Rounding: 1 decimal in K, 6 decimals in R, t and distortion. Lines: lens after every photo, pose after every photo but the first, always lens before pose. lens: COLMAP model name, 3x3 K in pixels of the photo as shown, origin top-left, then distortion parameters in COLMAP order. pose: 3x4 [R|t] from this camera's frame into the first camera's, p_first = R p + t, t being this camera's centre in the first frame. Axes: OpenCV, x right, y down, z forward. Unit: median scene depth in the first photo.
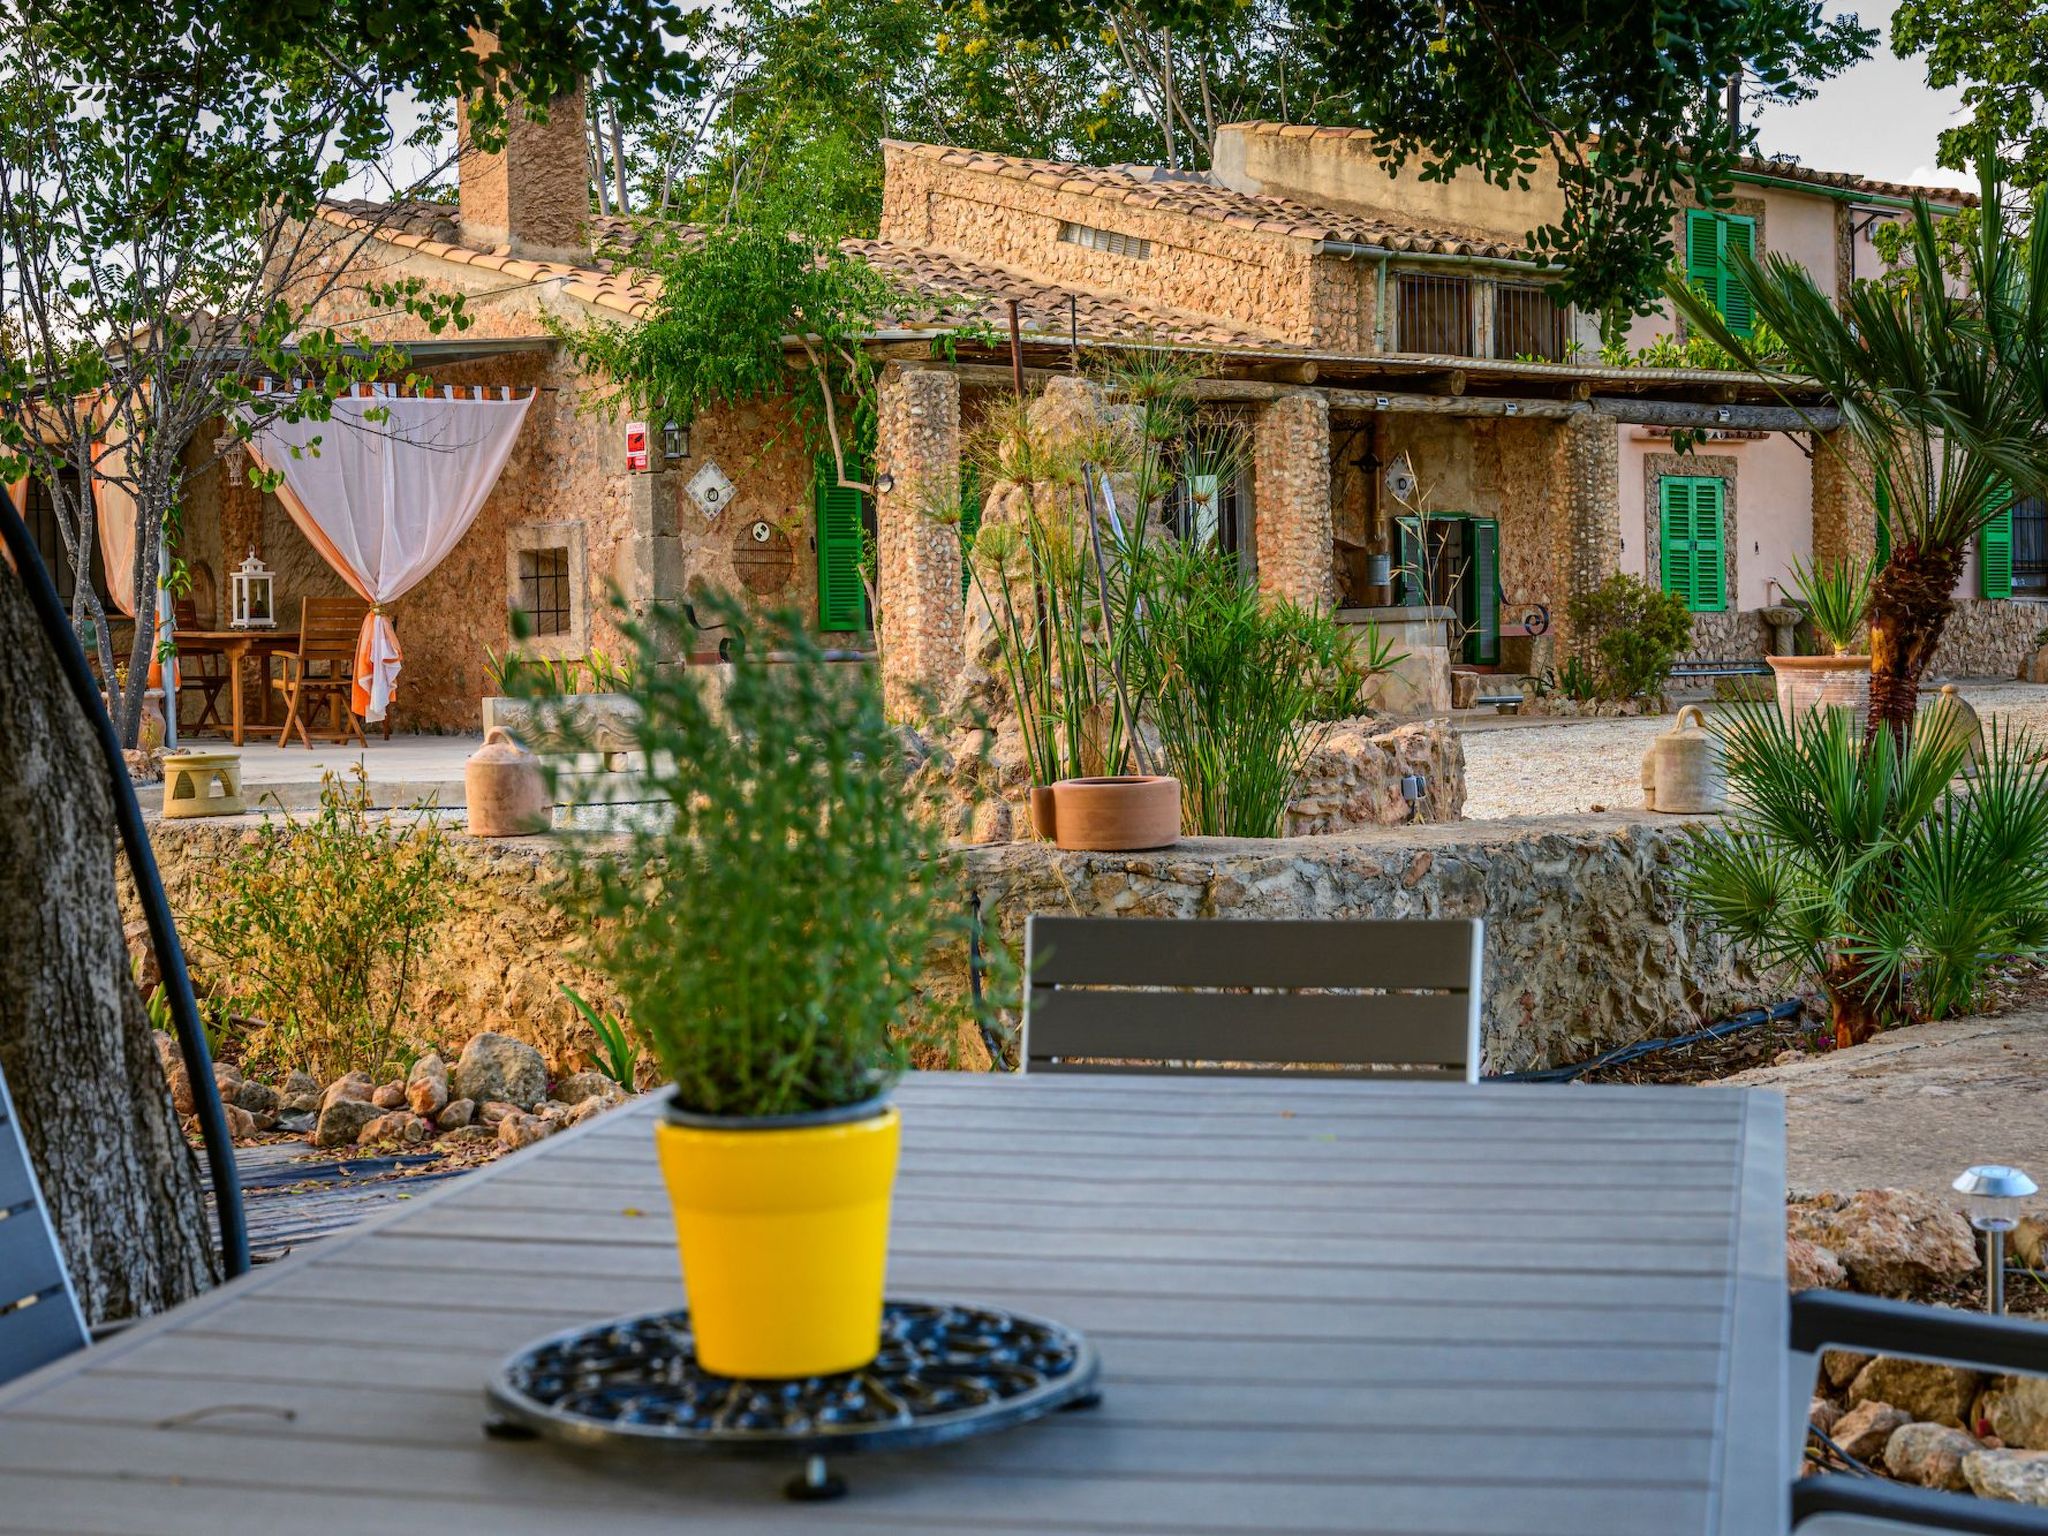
lens RADIAL K [[3247.3, 0, 1033.6], [0, 3247.3, 905.1], [0, 0, 1]] dist [0.001060, 0.000000]
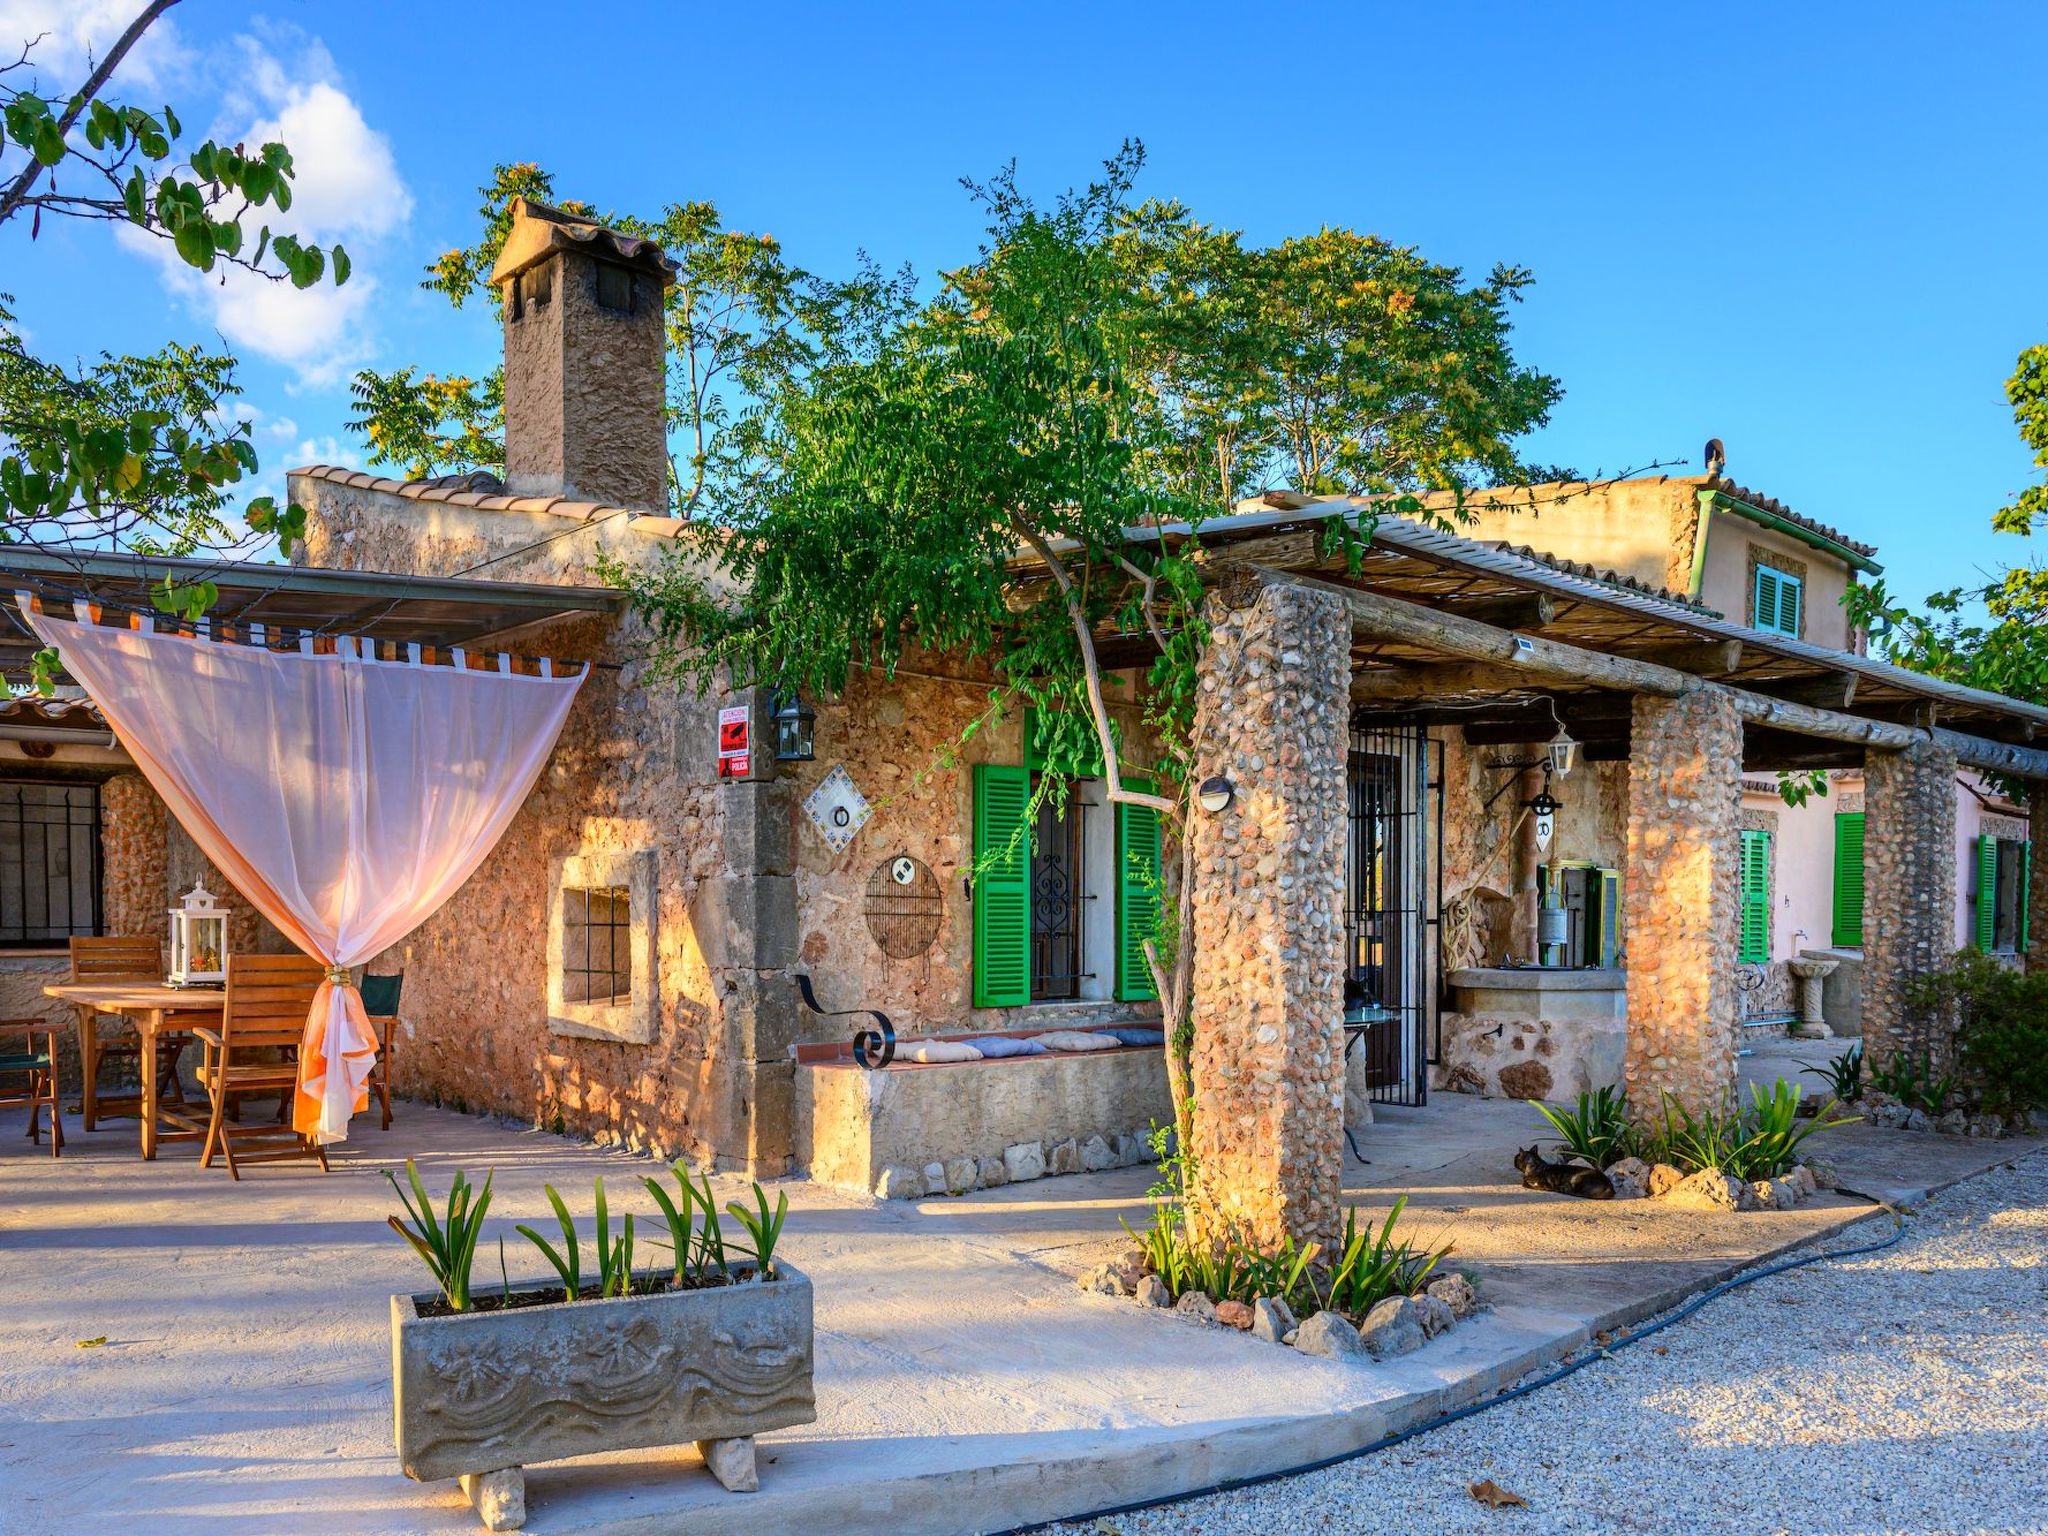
lens RADIAL K [[1694.0, 0, 903.4], [0, 1694.0, 1022.5], [0, 0, 1]] dist [-0.012782, 0.011314]
pose [[0.999659, 0.021948, 0.014118, -0.090603], [-0.021707, 0.999620, -0.017001, -0.077800], [-0.014486, 0.016689, 0.999756, 0.649272]]
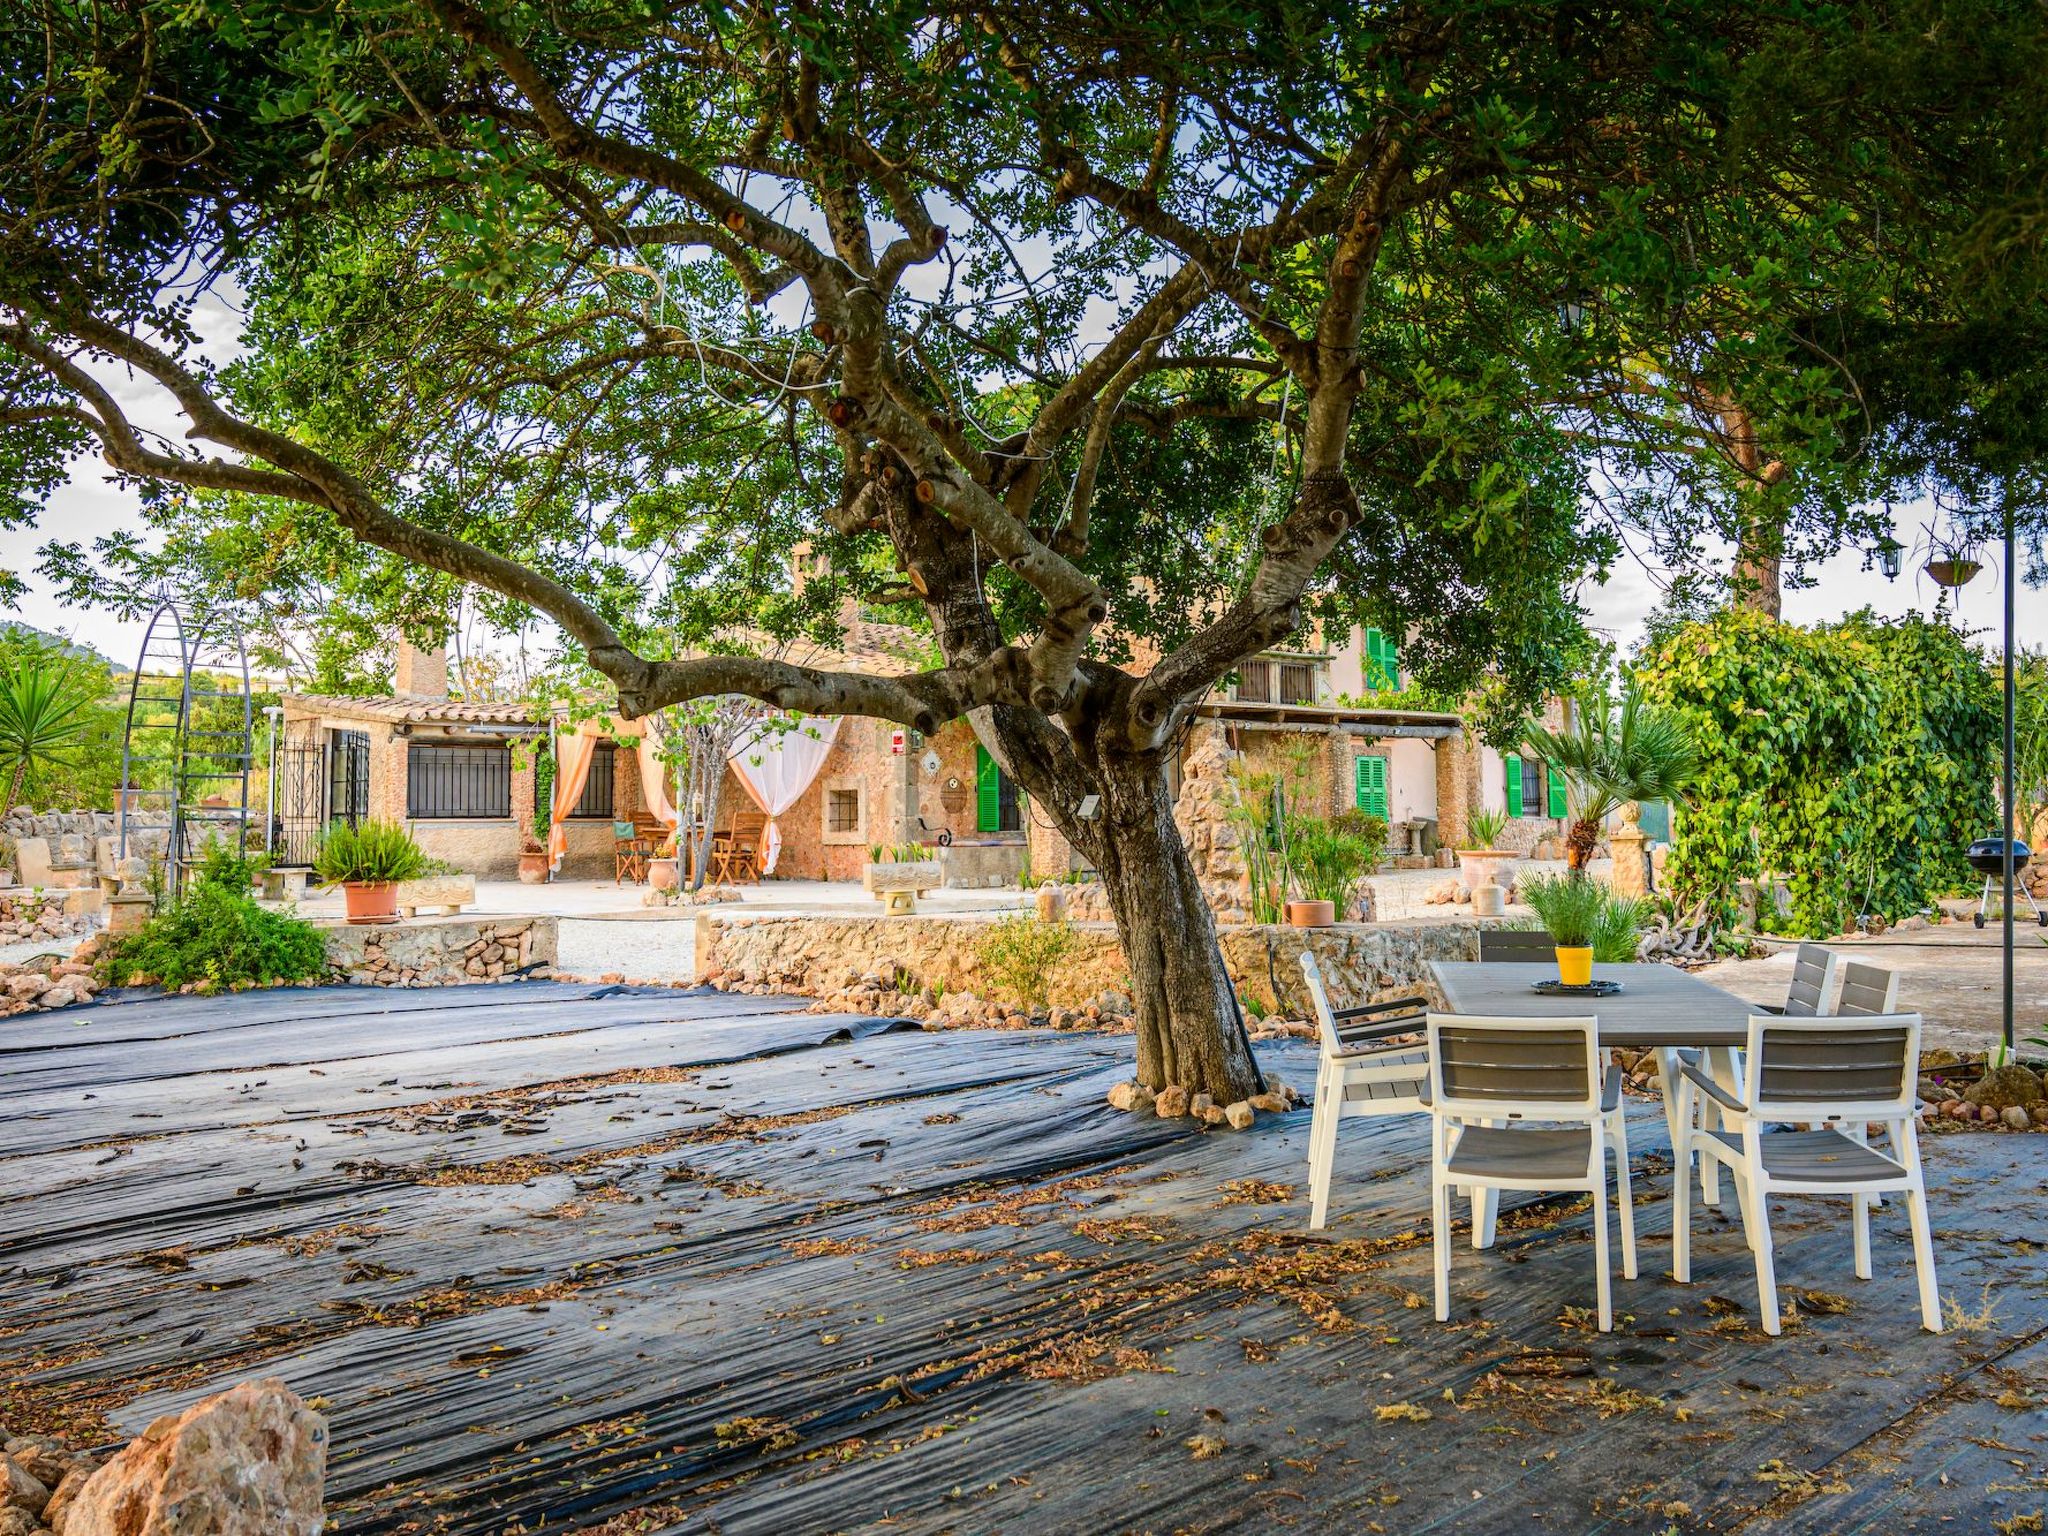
lens RADIAL K [[1911.1, 0, 1078.4], [0, 1911.1, 665.9], [0, 0, 1]] dist [-0.009715, 0.000000]
pose [[0.996037, 0.017855, 0.087134, -0.114748], [-0.003379, 0.986533, -0.163530, 0.011091], [-0.088881, 0.162587, 0.982683, -0.227127]]
